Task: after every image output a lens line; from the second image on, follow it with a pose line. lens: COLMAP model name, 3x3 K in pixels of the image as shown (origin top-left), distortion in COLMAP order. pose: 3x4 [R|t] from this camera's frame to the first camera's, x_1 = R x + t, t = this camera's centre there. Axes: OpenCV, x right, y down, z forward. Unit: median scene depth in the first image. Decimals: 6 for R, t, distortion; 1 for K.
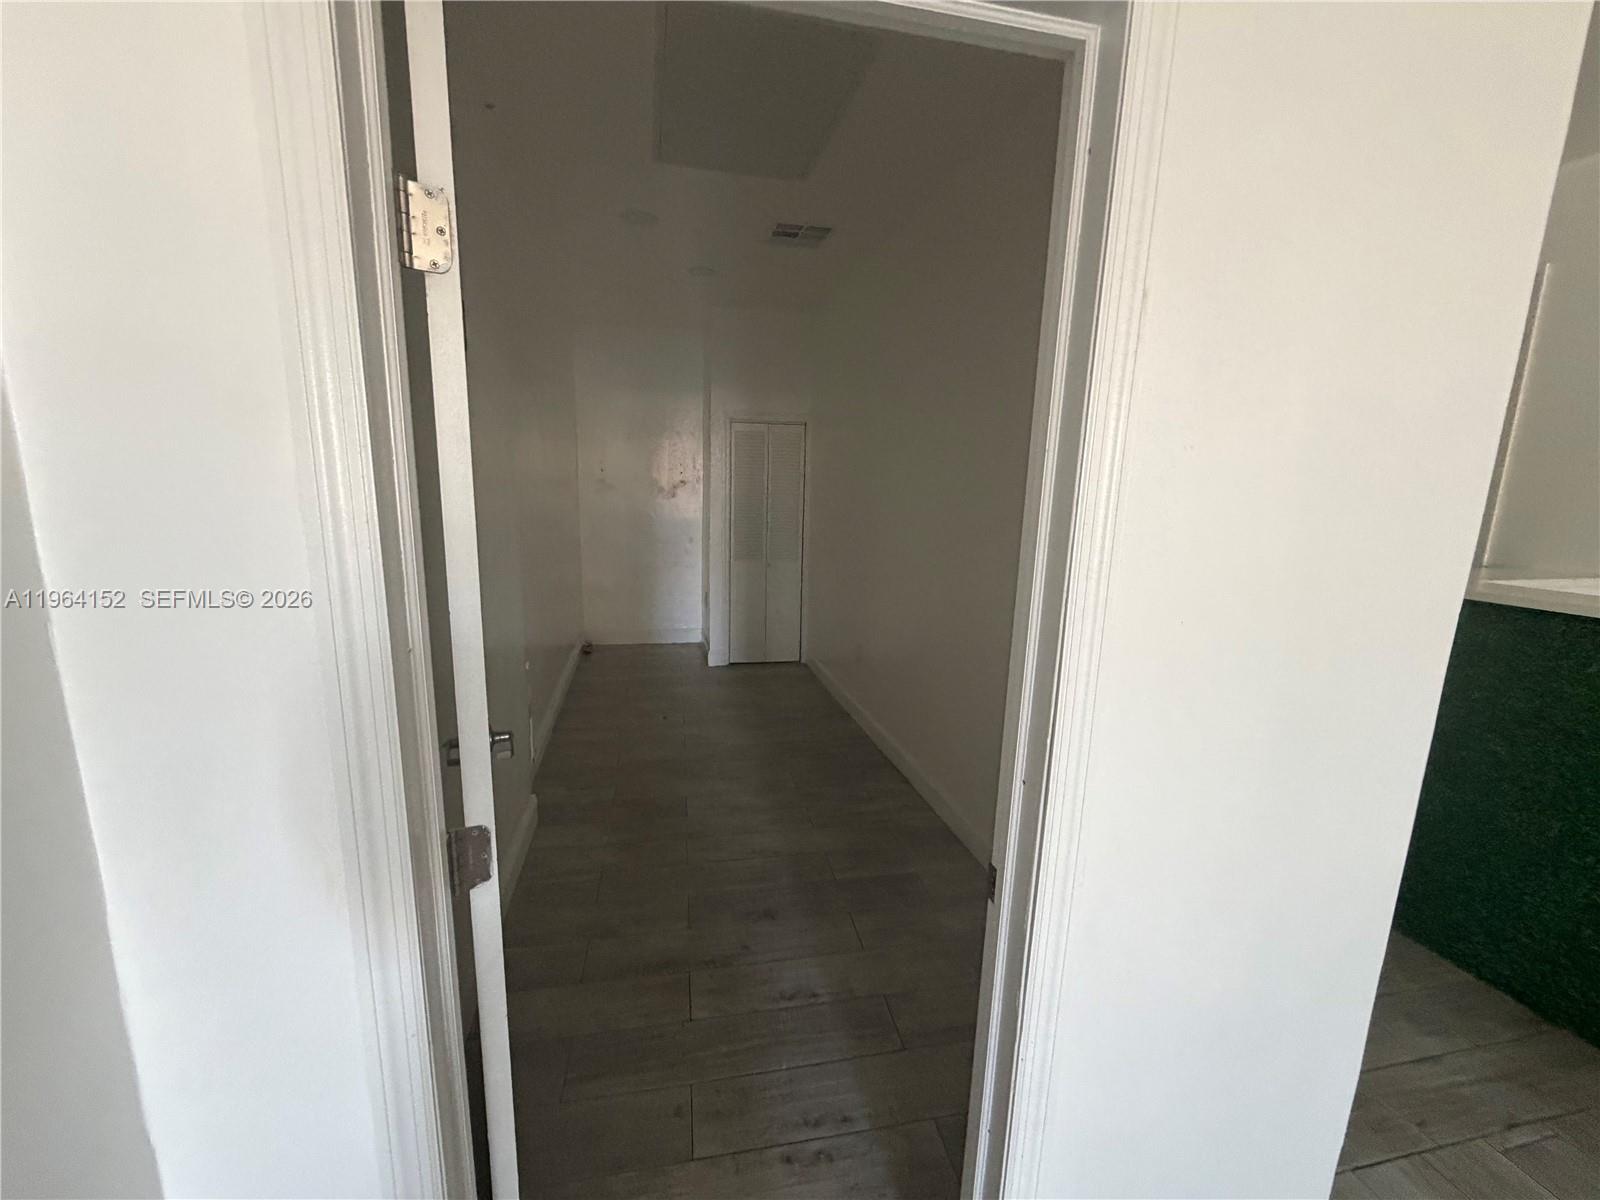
lens RADIAL K [[645.7, 0, 793.9], [0, 645.7, 604.6], [0, 0, 1]] dist [0.009282, 0.000076]
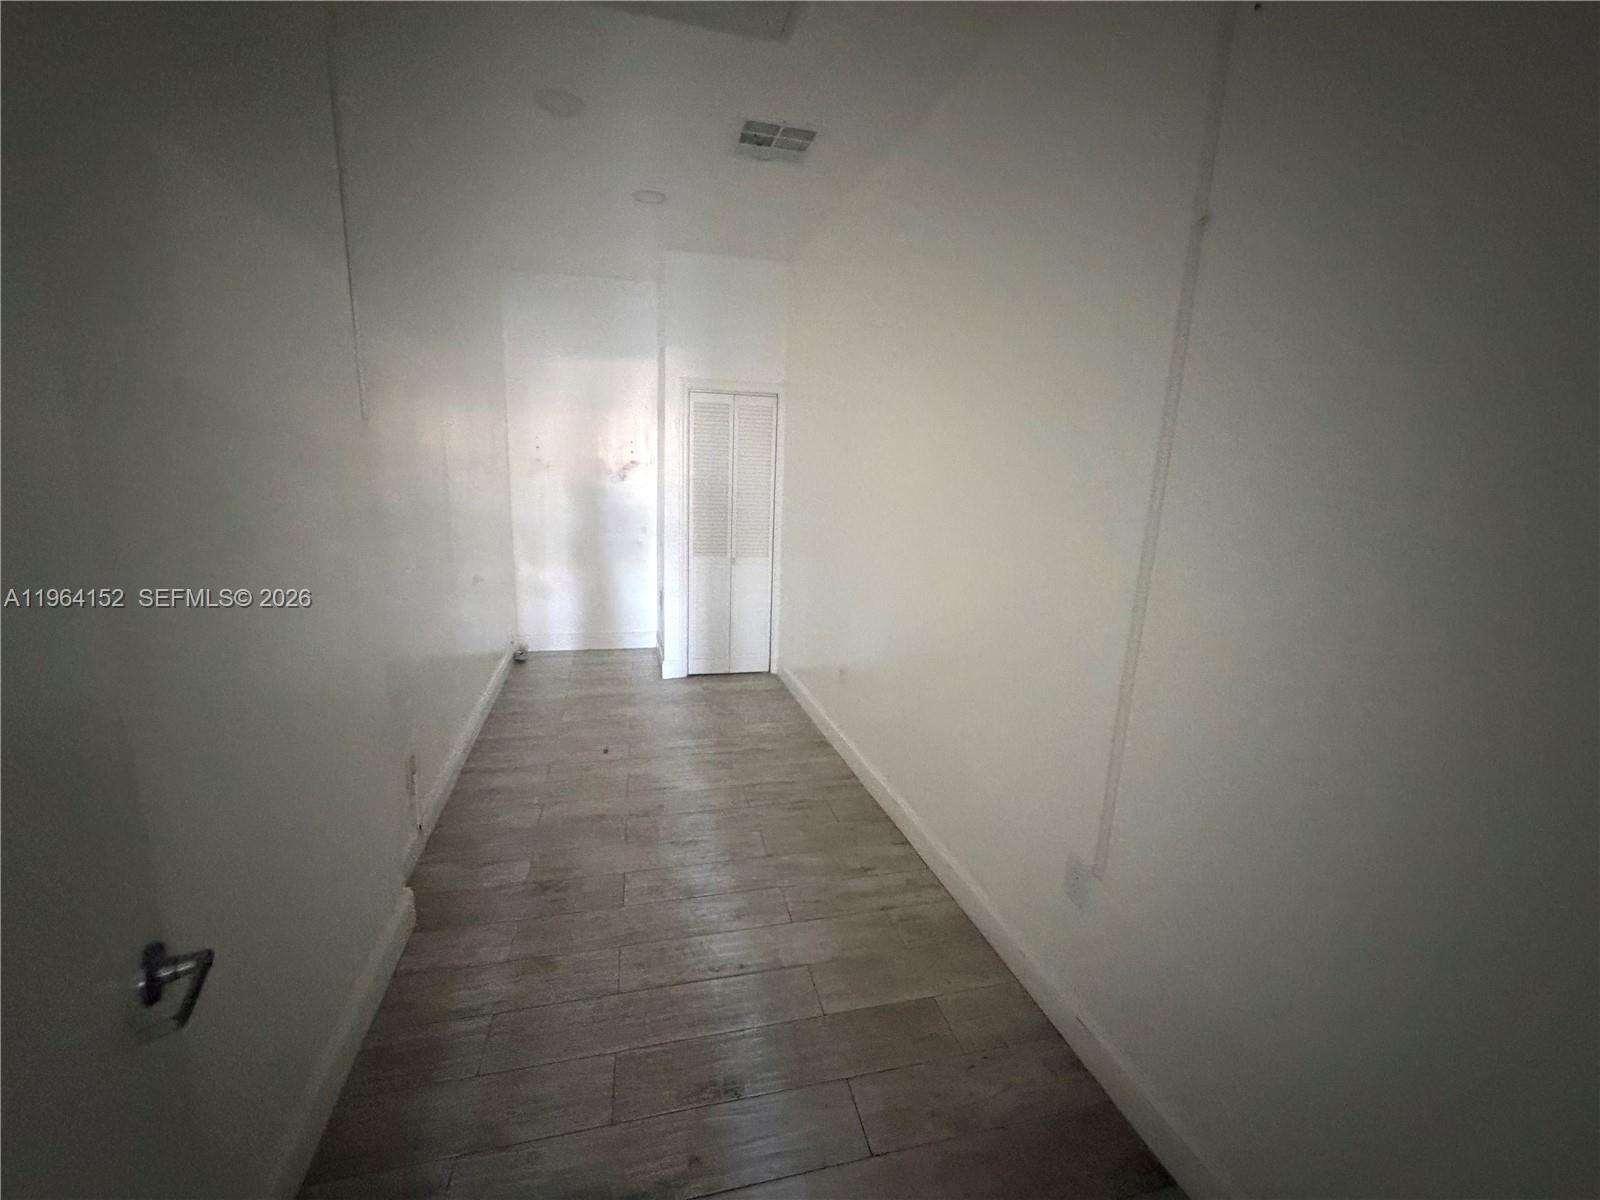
lens RADIAL K [[645.7, 0, 798.2], [0, 645.7, 601.7], [0, 0, 1]] dist [0.009282, 0.000076]
pose [[0.998213, 0.003260, 0.059662, -0.004571], [-0.004370, 0.999820, 0.018474, -0.023075], [-0.059591, -0.018702, 0.998048, 0.133863]]
